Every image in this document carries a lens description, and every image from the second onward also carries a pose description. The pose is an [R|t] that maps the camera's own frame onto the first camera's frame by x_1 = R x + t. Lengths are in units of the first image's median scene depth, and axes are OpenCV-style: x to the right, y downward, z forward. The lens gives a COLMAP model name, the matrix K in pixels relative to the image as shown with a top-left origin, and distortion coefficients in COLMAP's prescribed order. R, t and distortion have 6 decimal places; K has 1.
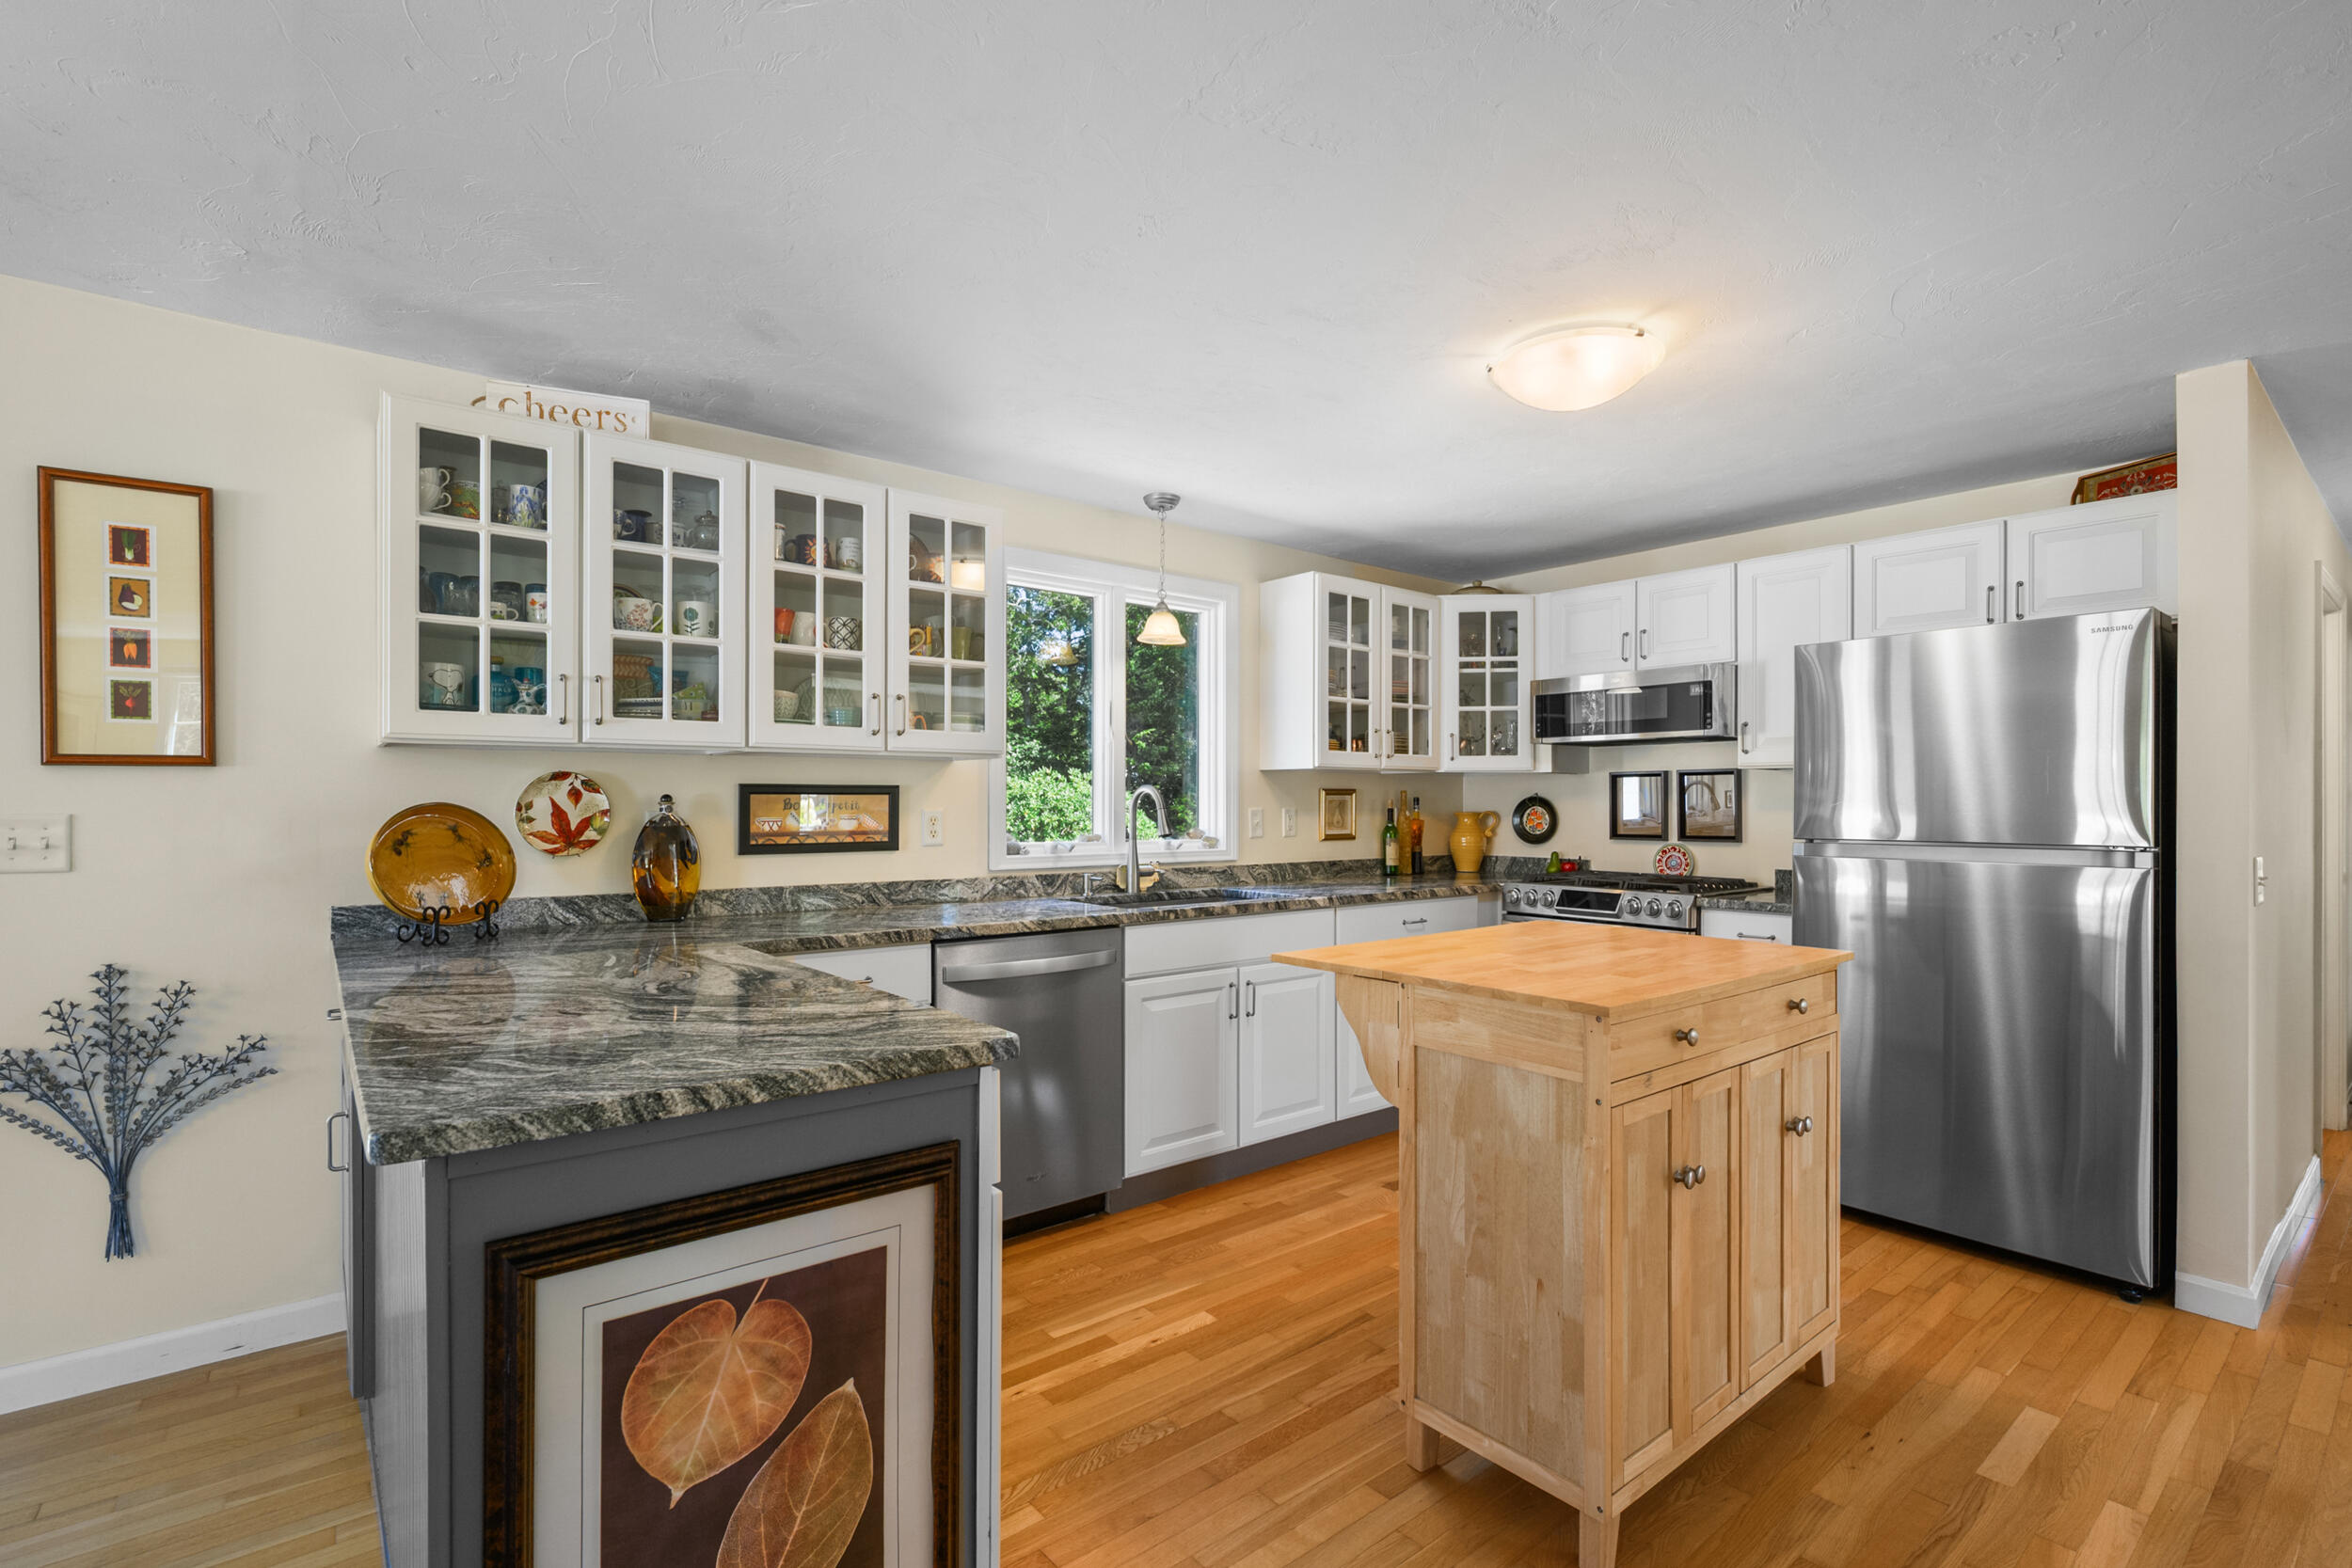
lens RADIAL K [[1072.0, 0, 1180.8], [0, 1072.0, 797.8], [0, 0, 1]] dist [-0.000084, -0.000204]
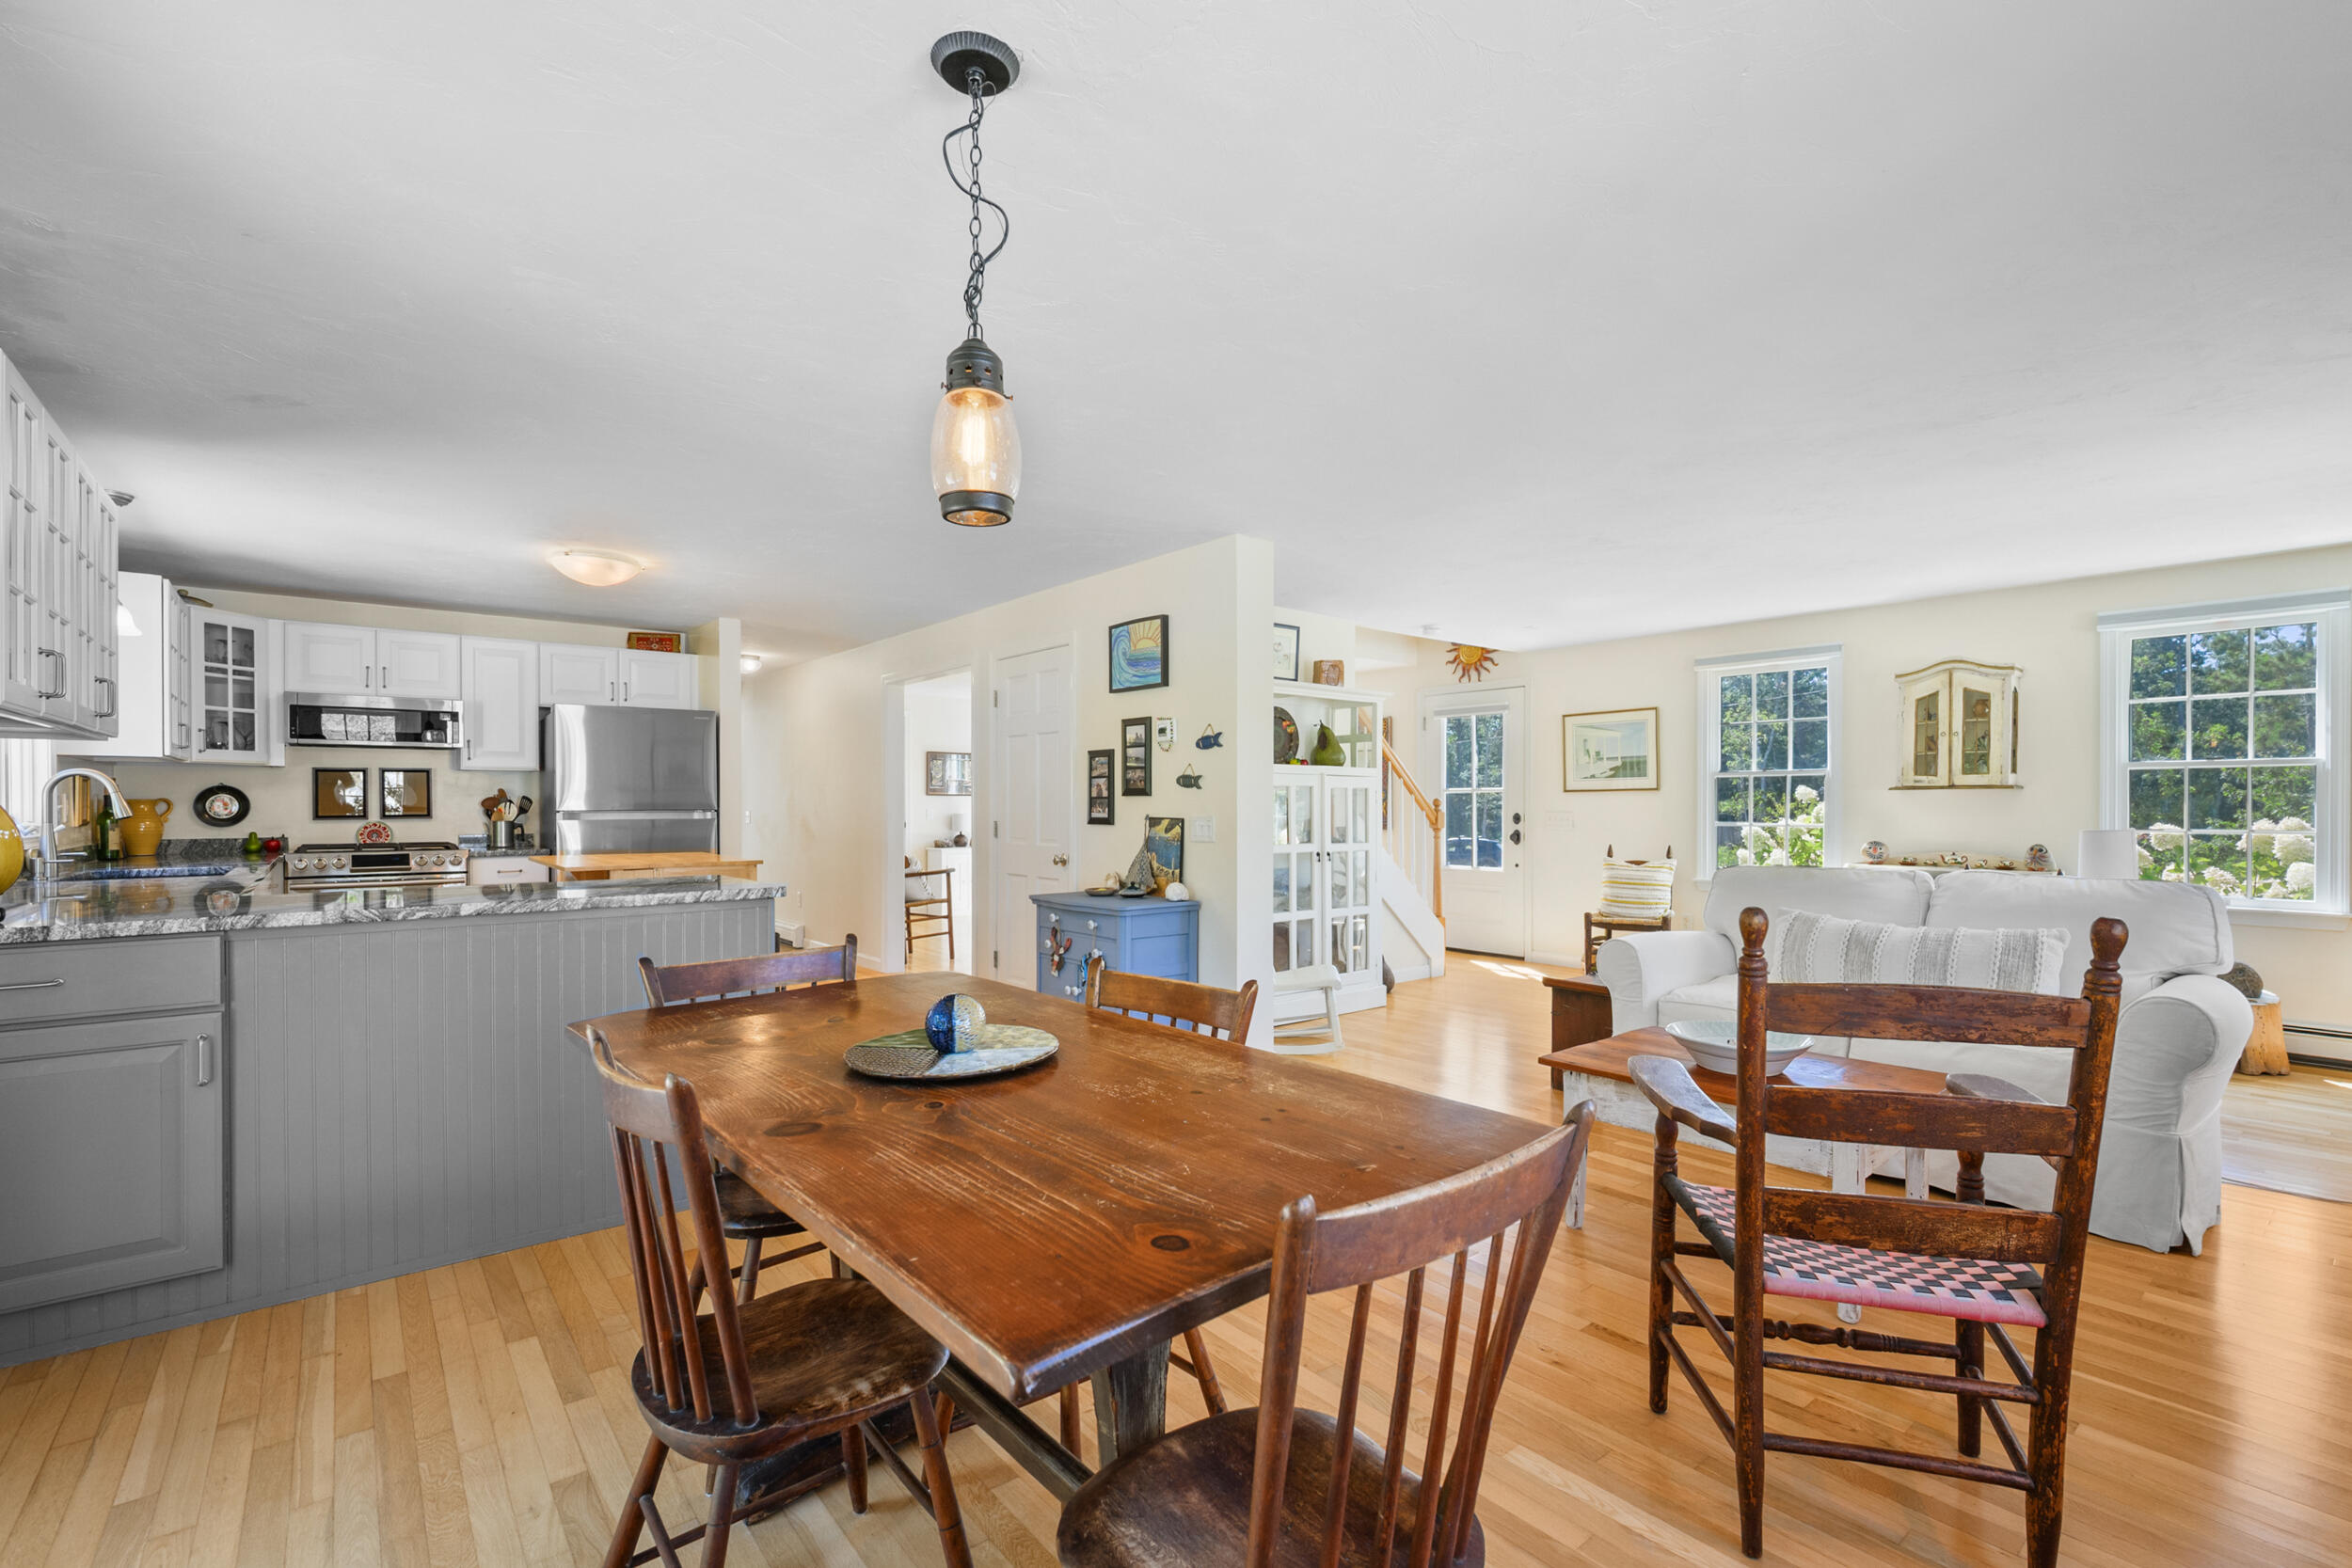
lens RADIAL K [[1045.2, 0, 1169.5], [0, 1045.2, 804.4], [0, 0, 1]] dist [0.002392, 0.000234]
pose [[0.002863, -0.003430, 0.999990, -1.182235], [-0.002476, 0.999991, 0.003437, 0.018963], [-0.999993, -0.002486, 0.002854, -0.037574]]
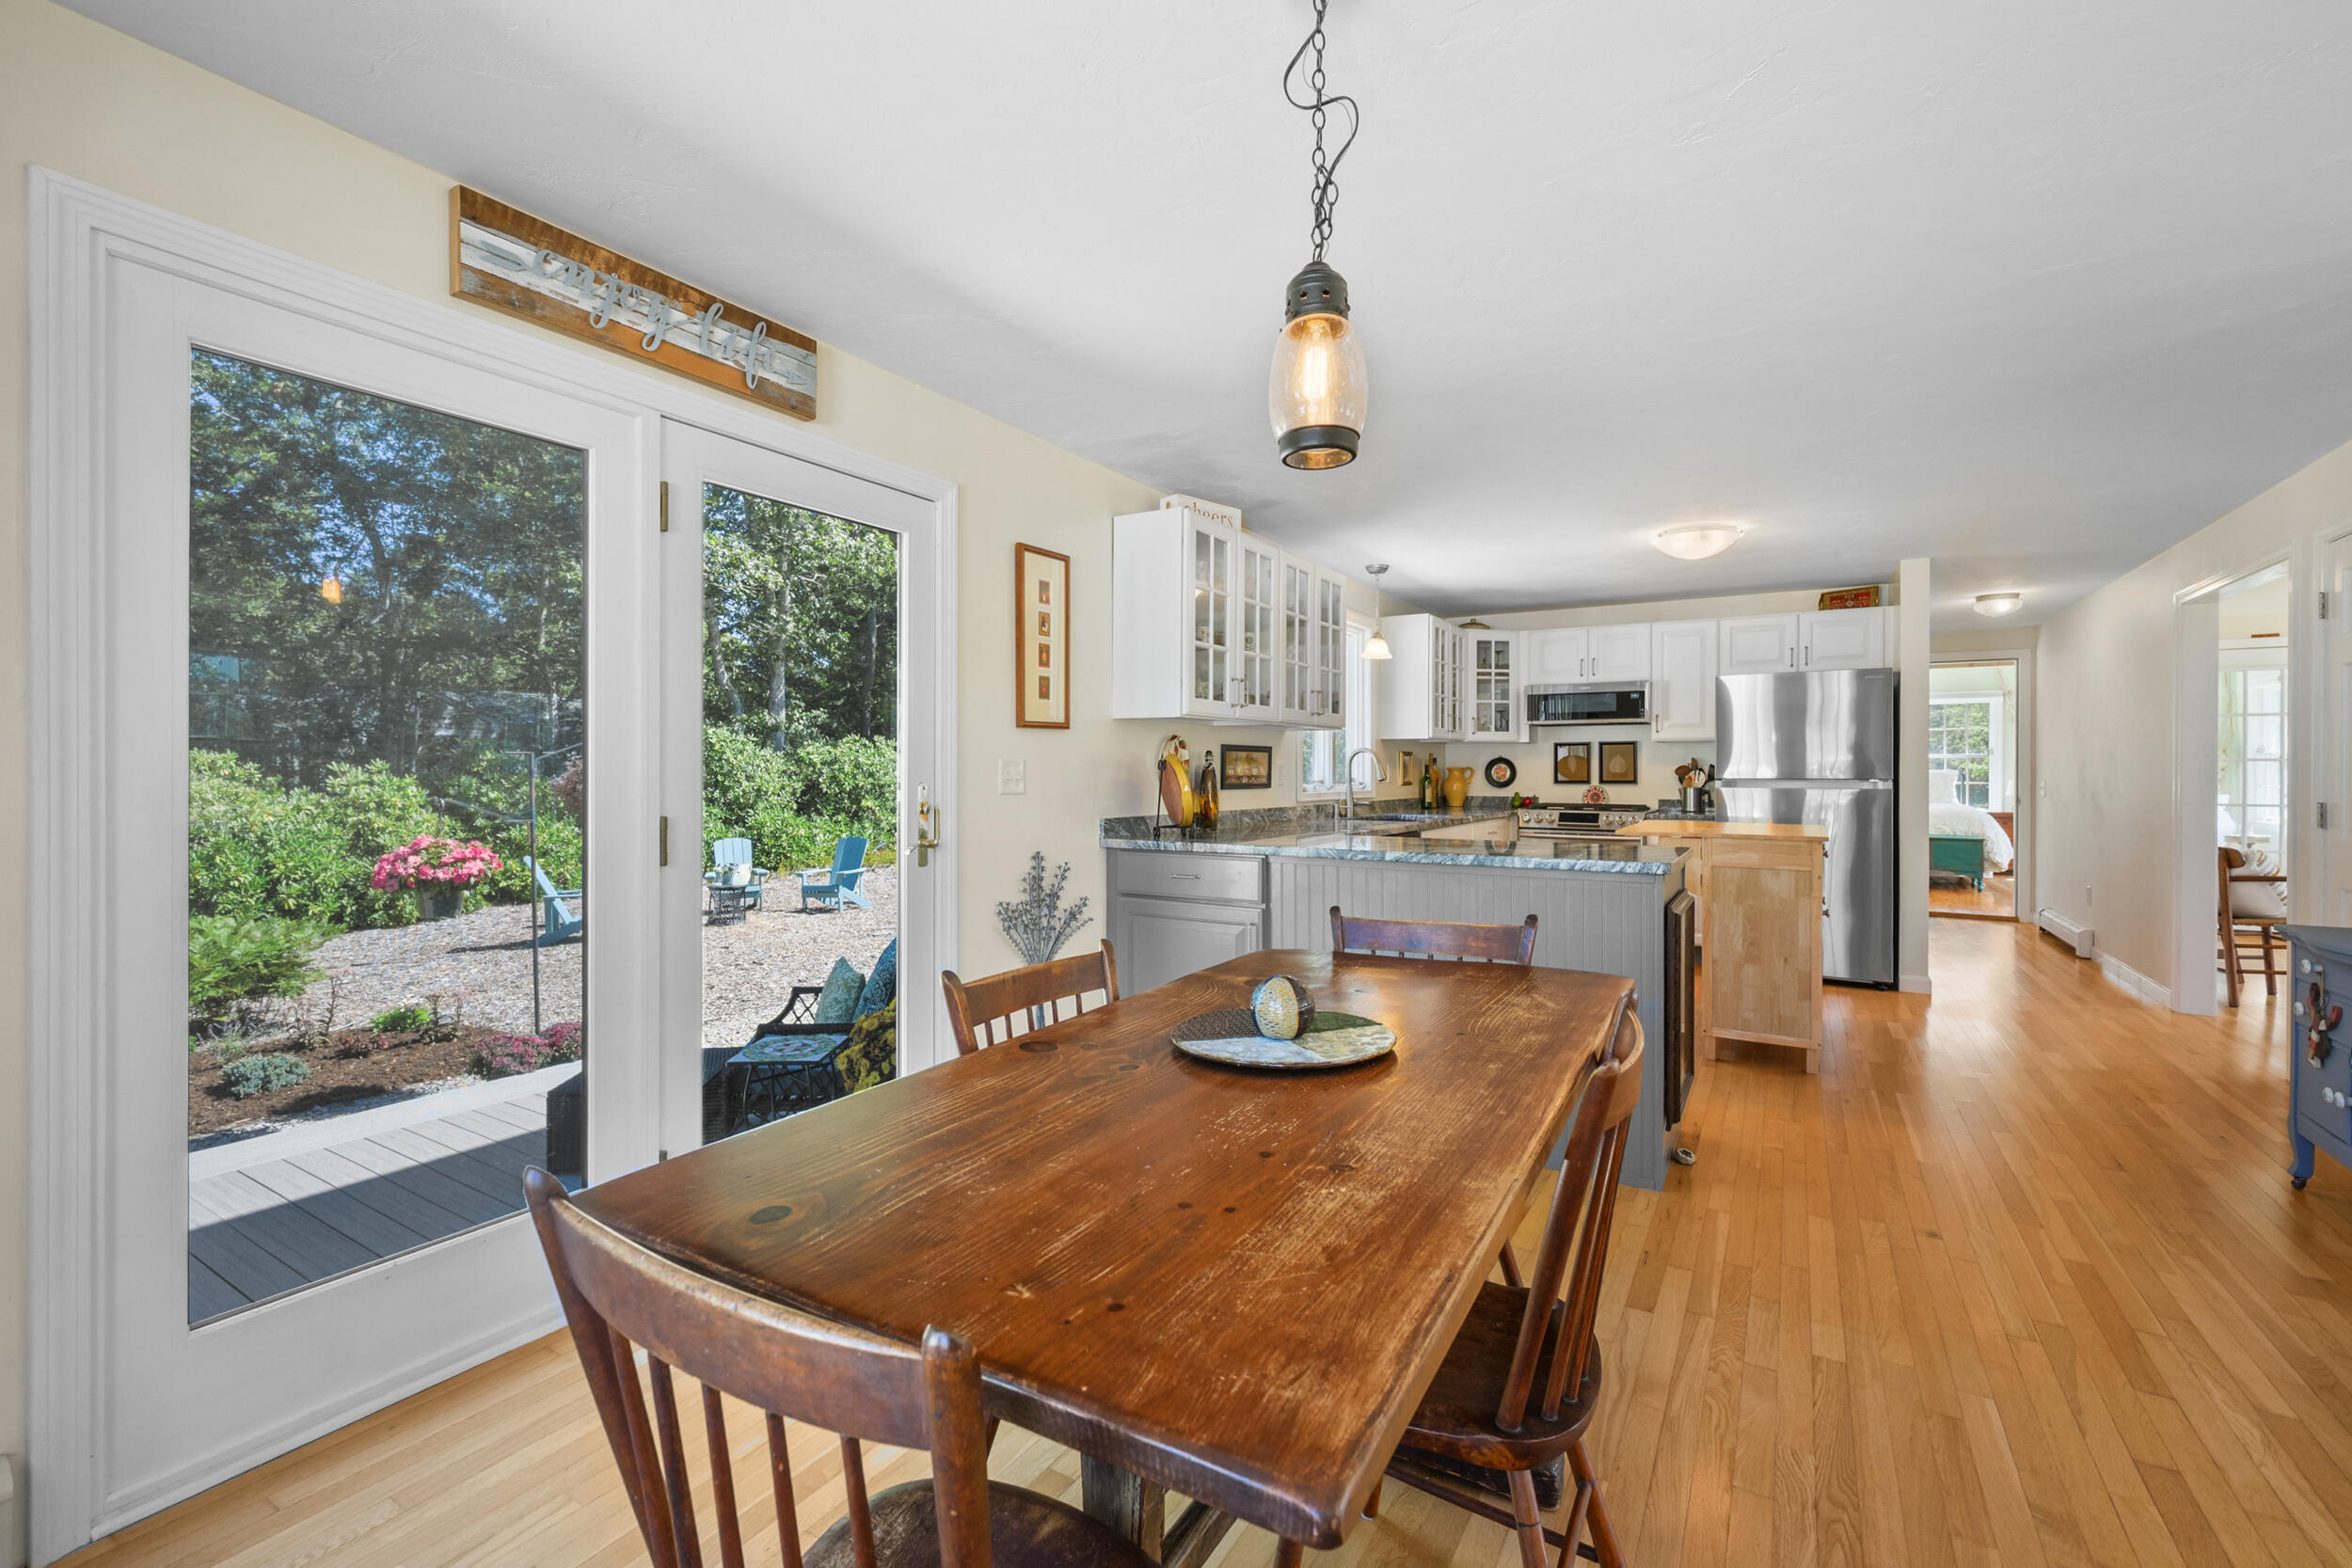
lens RADIAL K [[990.4, 0, 1184.0], [0, 990.4, 768.0], [0, 0, 1]] dist [0.001894, 0.000135]
pose [[0.942325, 0.000670, 0.334700, -0.885574], [-0.001365, 0.999997, 0.001843, 0.017973], [-0.334698, -0.002193, 0.942323, -0.324099]]
